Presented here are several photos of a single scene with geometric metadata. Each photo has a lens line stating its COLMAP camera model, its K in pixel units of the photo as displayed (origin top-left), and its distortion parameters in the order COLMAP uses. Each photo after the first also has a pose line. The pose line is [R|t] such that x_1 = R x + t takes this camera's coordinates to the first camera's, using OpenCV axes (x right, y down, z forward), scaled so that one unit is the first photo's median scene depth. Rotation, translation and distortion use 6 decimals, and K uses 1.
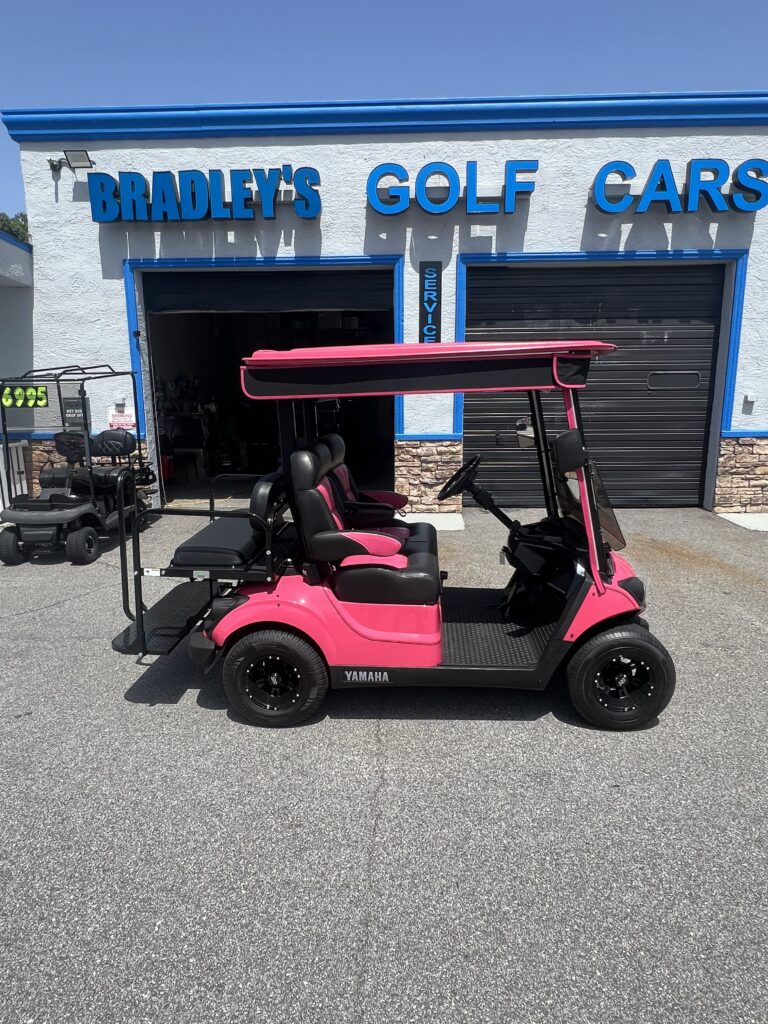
lens RADIAL K [[664.2, 0, 380.1], [0, 664.2, 528.8], [0, 0, 1]] dist [-0.021168, 0.006829]
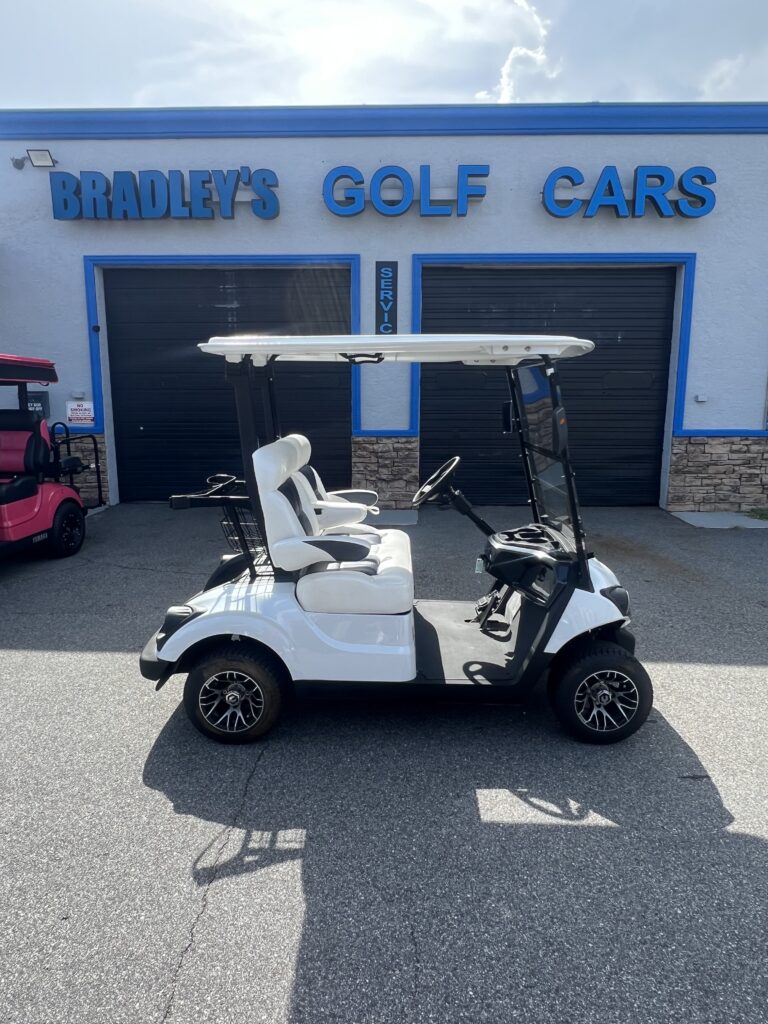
lens RADIAL K [[720.1, 0, 389.8], [0, 720.1, 524.6], [0, 0, 1]] dist [-0.025171, 0.011195]
pose [[0.999882, 0.007984, 0.013110, 0.073567], [-0.007683, 0.999709, -0.022875, 0.027491], [-0.013289, 0.022772, 0.999652, -0.099607]]
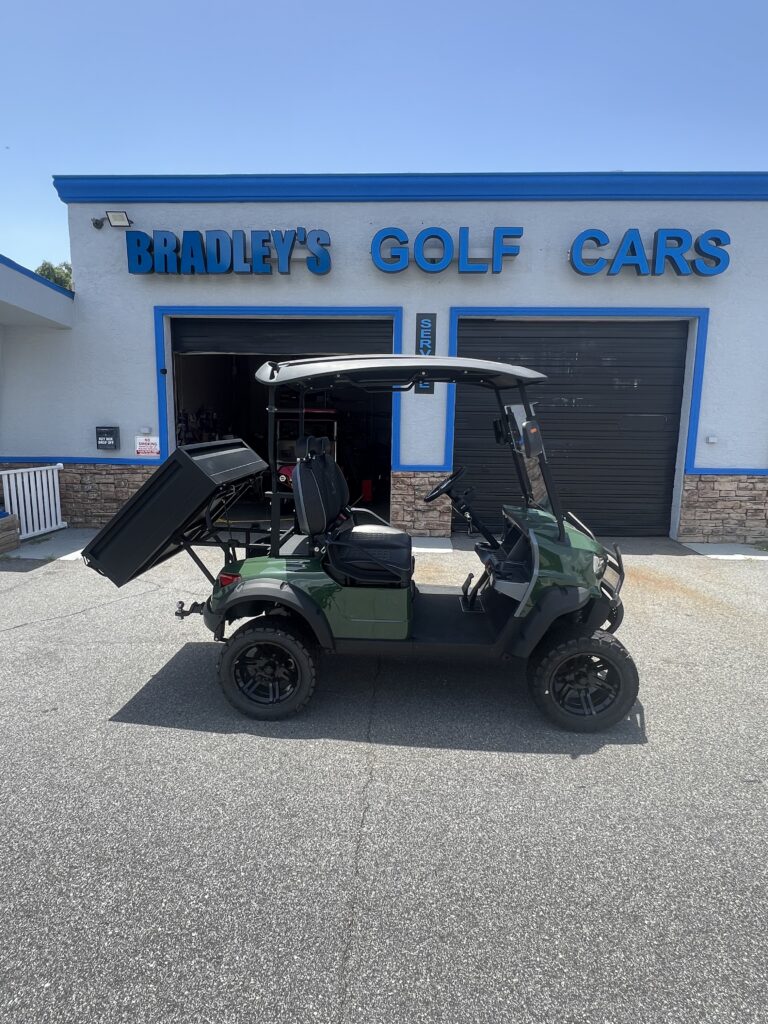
lens RADIAL K [[608.1, 0, 374.8], [0, 608.1, 519.6], [0, 0, 1]] dist [-0.024431, 0.009952]
pose [[0.999740, 0.022086, -0.005666, 0.002572], [-0.022343, 0.998484, -0.050296, 0.000359], [0.004546, 0.050410, 0.998718, -0.013672]]
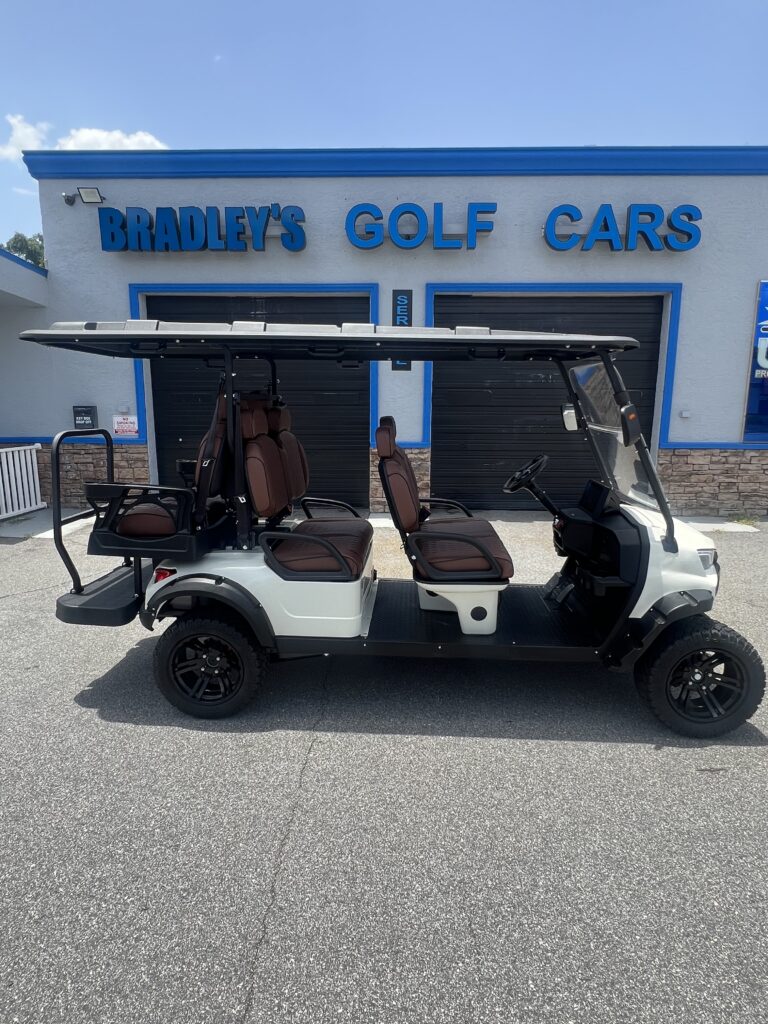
lens RADIAL K [[635.0, 0, 387.3], [0, 635.0, 529.5], [0, 0, 1]] dist [-0.019627, 0.006400]
pose [[0.999869, 0.010822, 0.012042, 0.044080], [-0.010696, 0.999888, -0.010510, 0.017143], [-0.012154, 0.010380, 0.999872, -0.079170]]
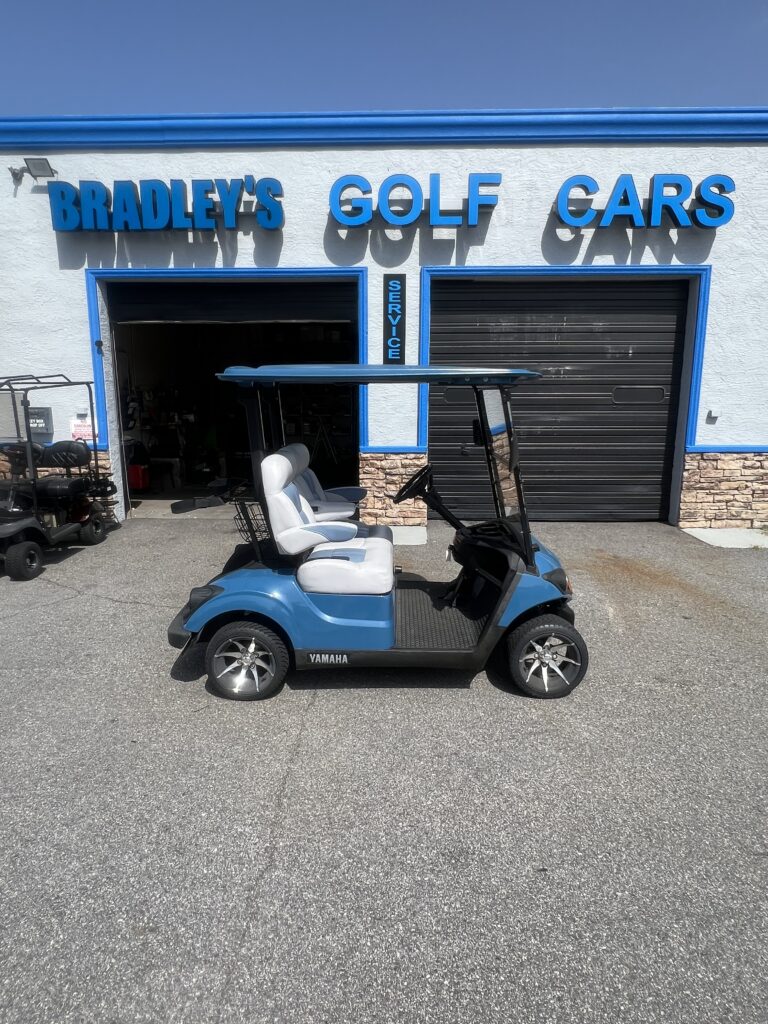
lens RADIAL K [[608.1, 0, 386.1], [0, 608.1, 530.0], [0, 0, 1]] dist [-0.024431, 0.009952]
pose [[0.999906, 0.006455, 0.012134, 0.057713], [-0.006471, 0.999978, 0.001331, -0.020277], [-0.012125, -0.001409, 0.999925, 0.090122]]
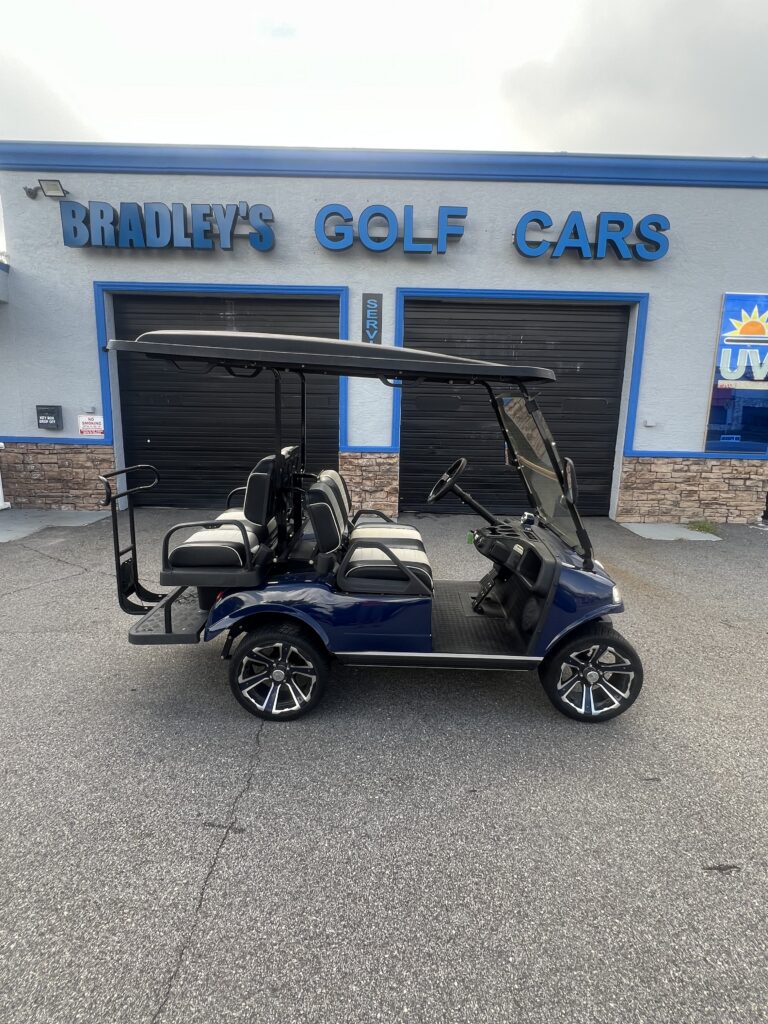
lens RADIAL K [[561.8, 0, 388.3], [0, 561.8, 525.4], [0, 0, 1]] dist [-0.019099, 0.006748]
pose [[0.998753, 0.020014, 0.045731, 0.071144], [-0.019992, 0.999800, -0.000933, -0.010400], [-0.045740, 0.000017, 0.998953, 0.050728]]
